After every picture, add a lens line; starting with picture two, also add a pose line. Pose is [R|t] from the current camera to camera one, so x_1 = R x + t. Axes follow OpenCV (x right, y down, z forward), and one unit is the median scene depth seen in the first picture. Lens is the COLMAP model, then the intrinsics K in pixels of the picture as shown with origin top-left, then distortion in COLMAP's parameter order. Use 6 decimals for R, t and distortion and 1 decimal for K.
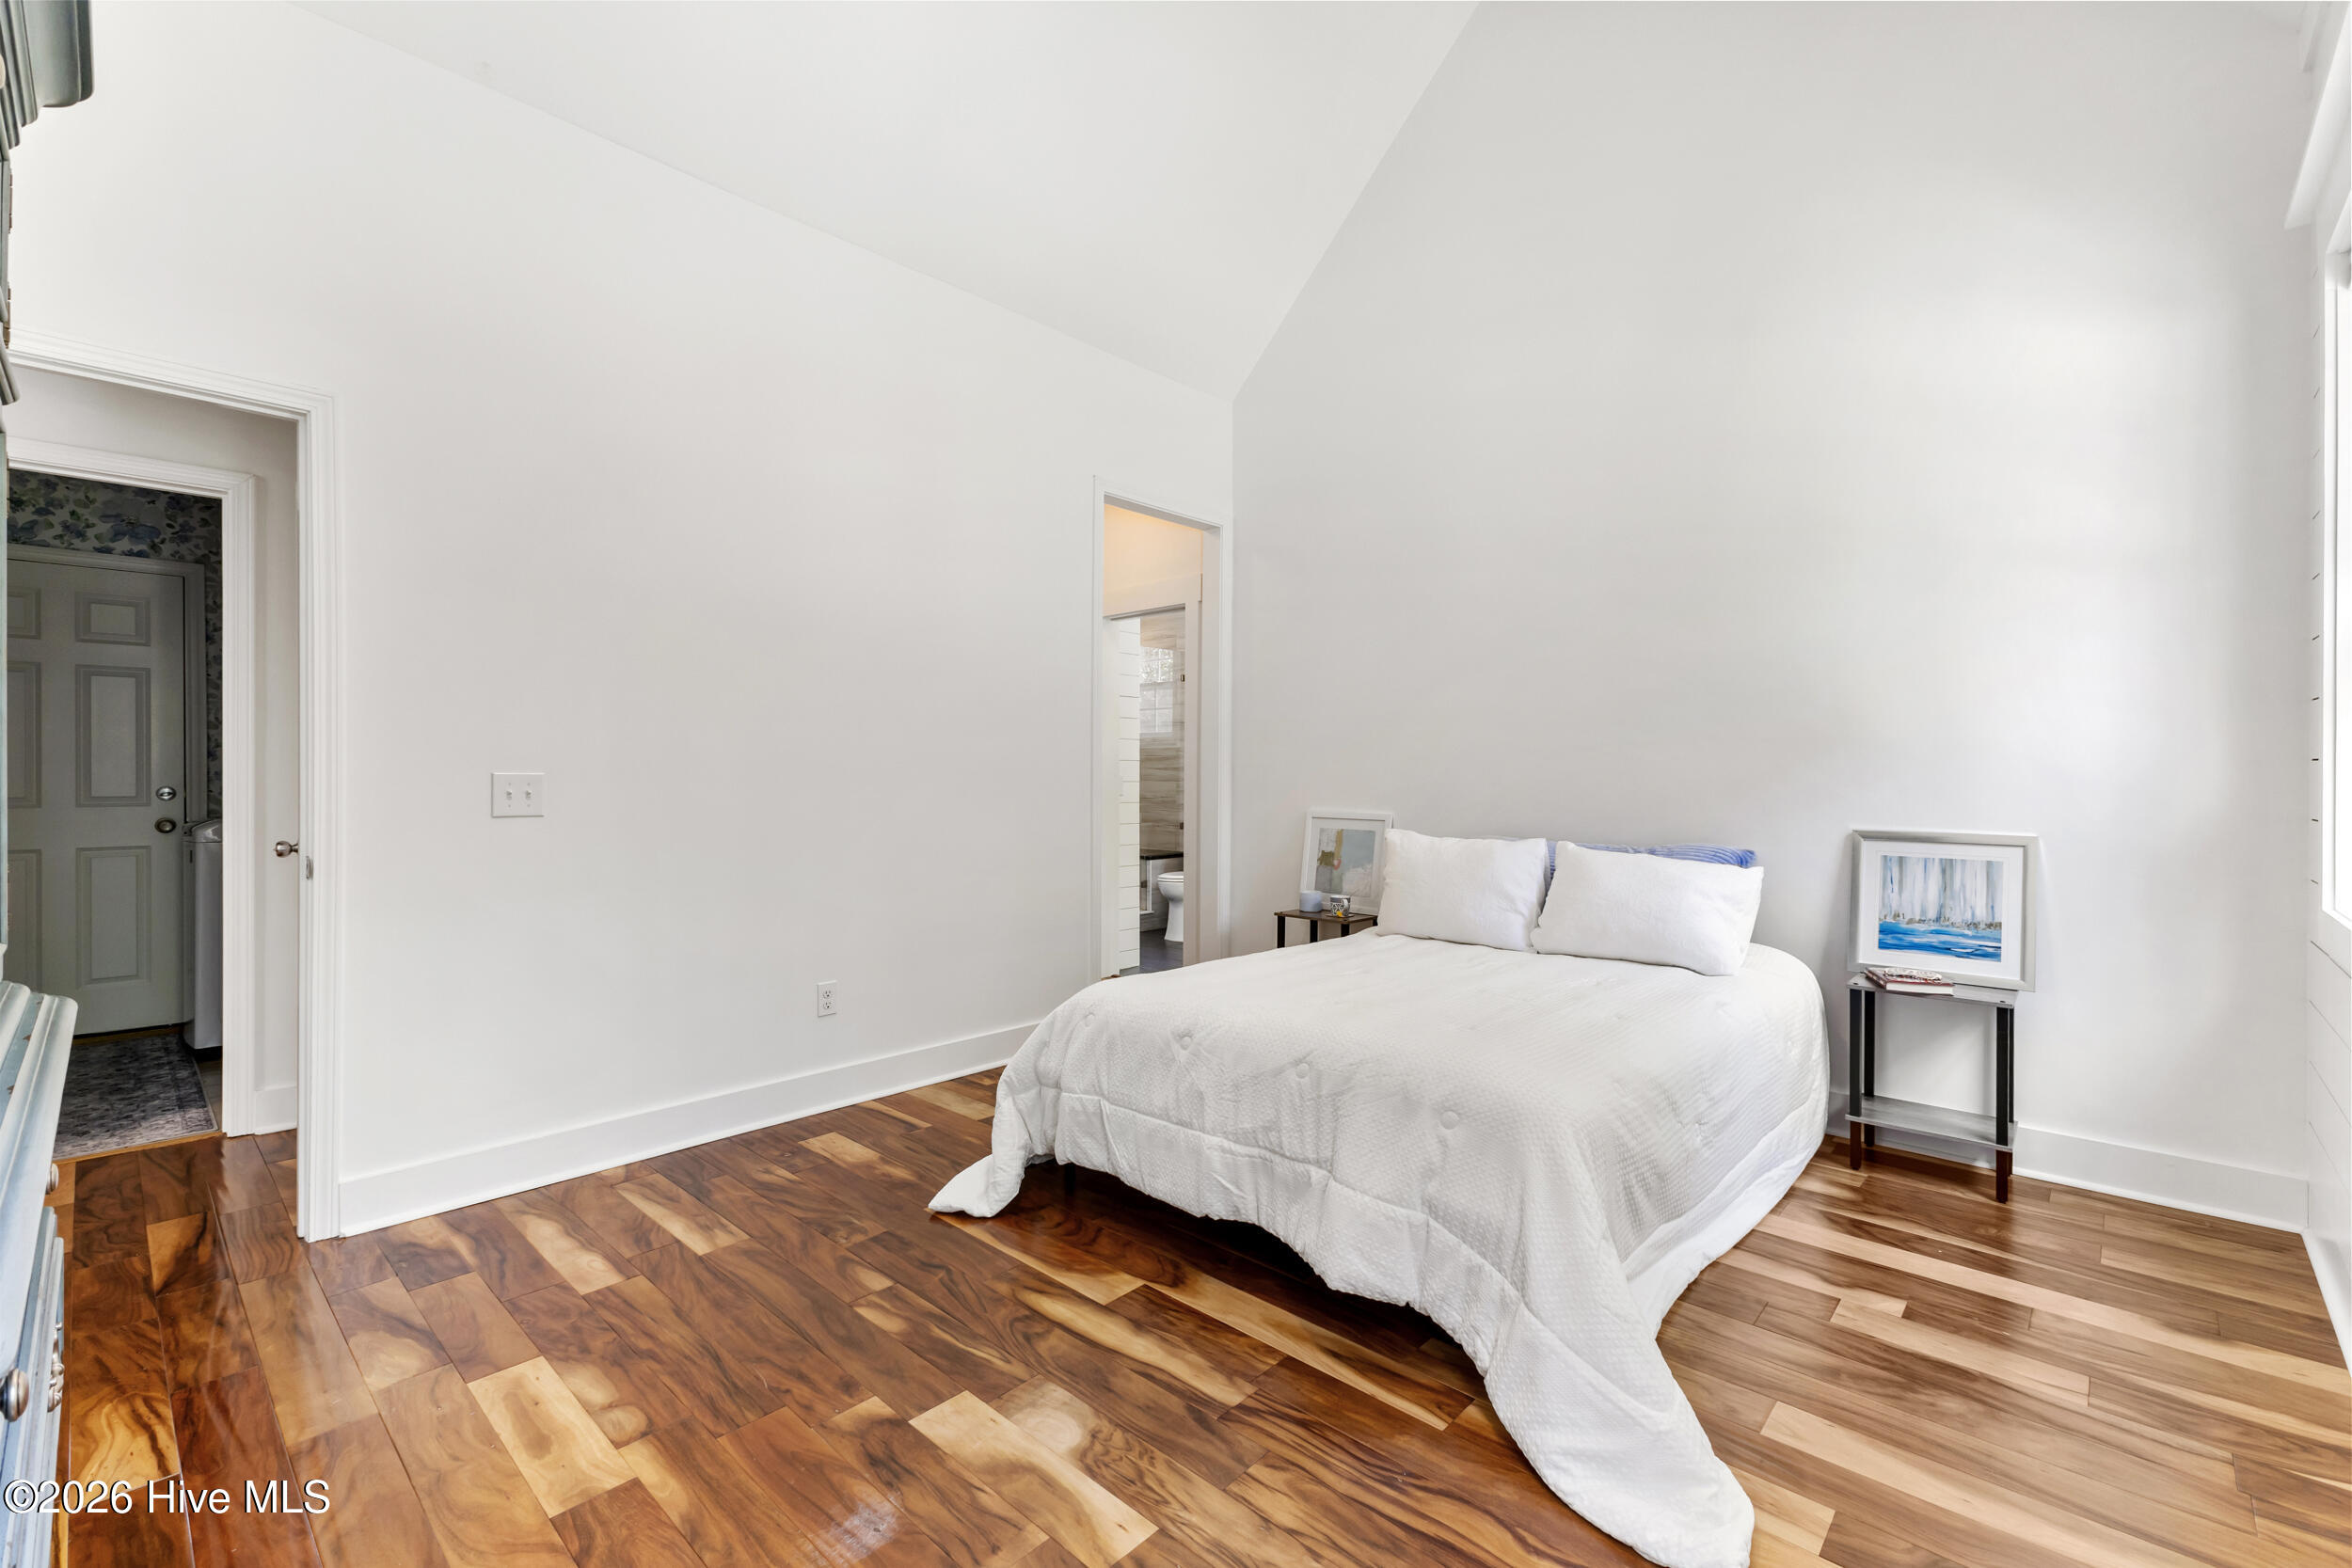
lens RADIAL K [[979.7, 0, 1176.0], [0, 979.7, 784.0], [0, 0, 1]] dist [0.001604, 0.000108]
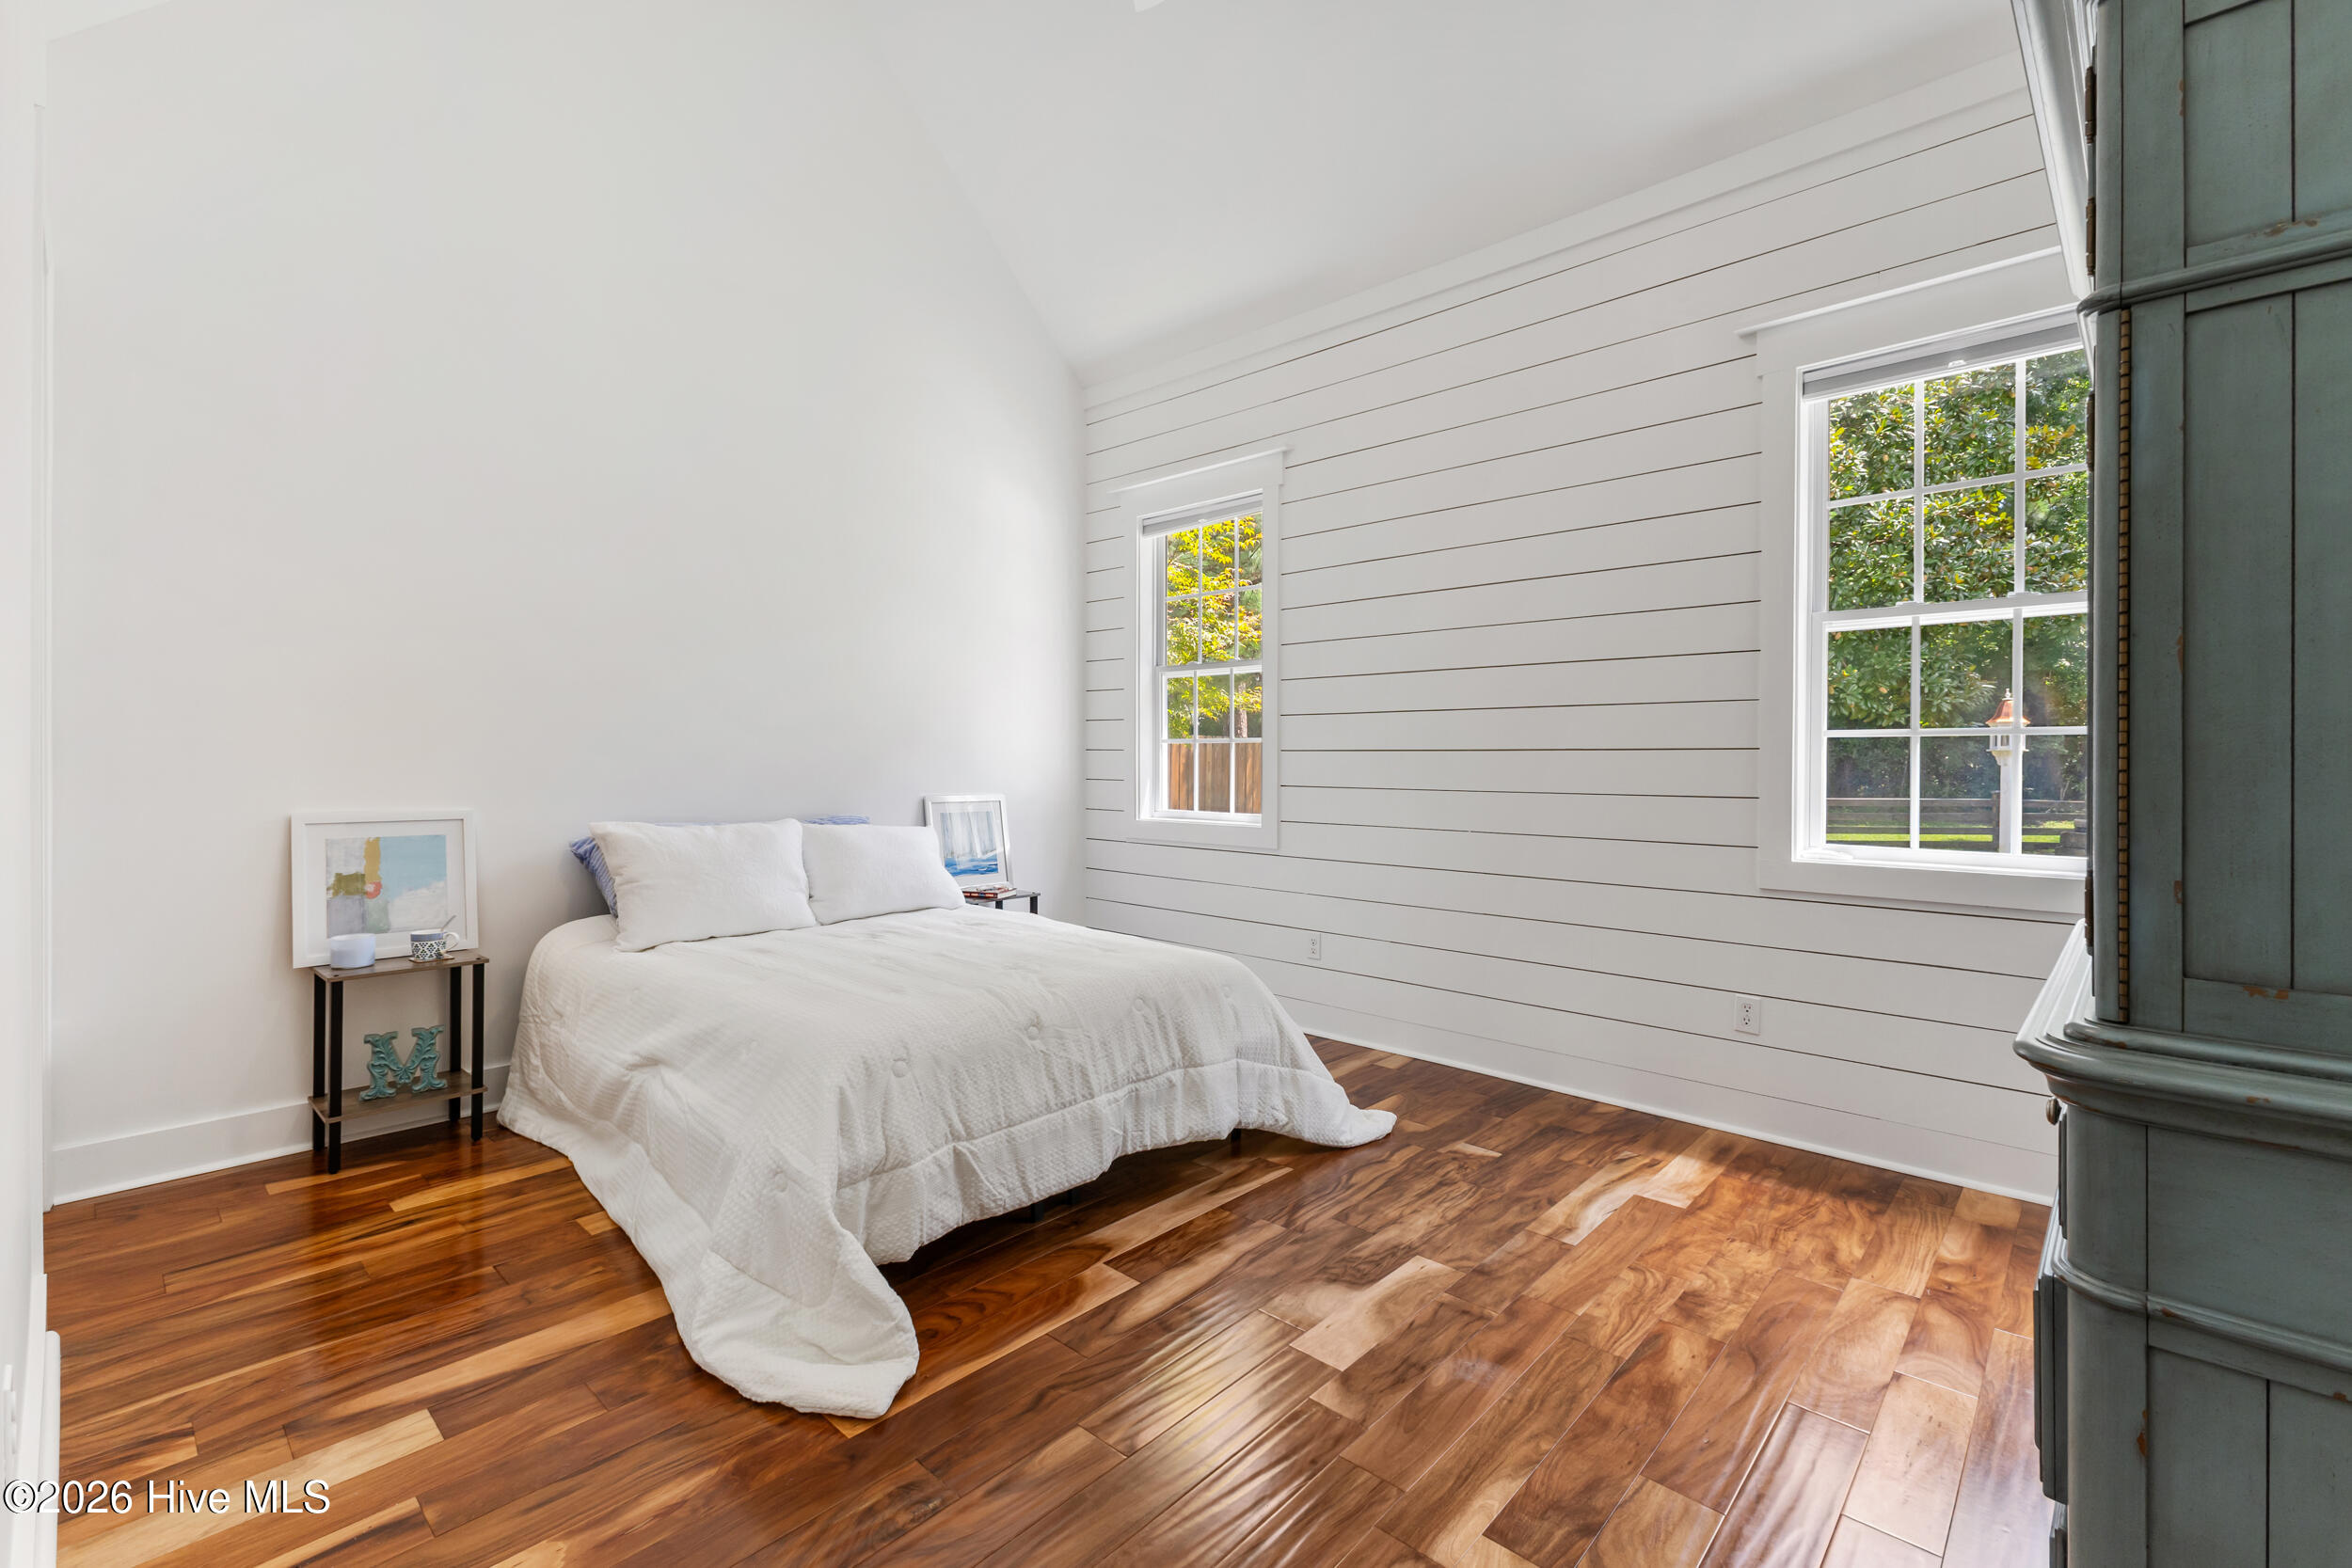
lens RADIAL K [[1006.5, 0, 1175.9], [0, 1006.5, 779.8], [0, 0, 1]] dist [0.005921, 0.000228]
pose [[0.015025, -0.021141, 0.999664, -1.086207], [0.009615, 0.999733, 0.020997, -0.005085], [-0.999841, 0.009296, 0.015224, 0.936225]]
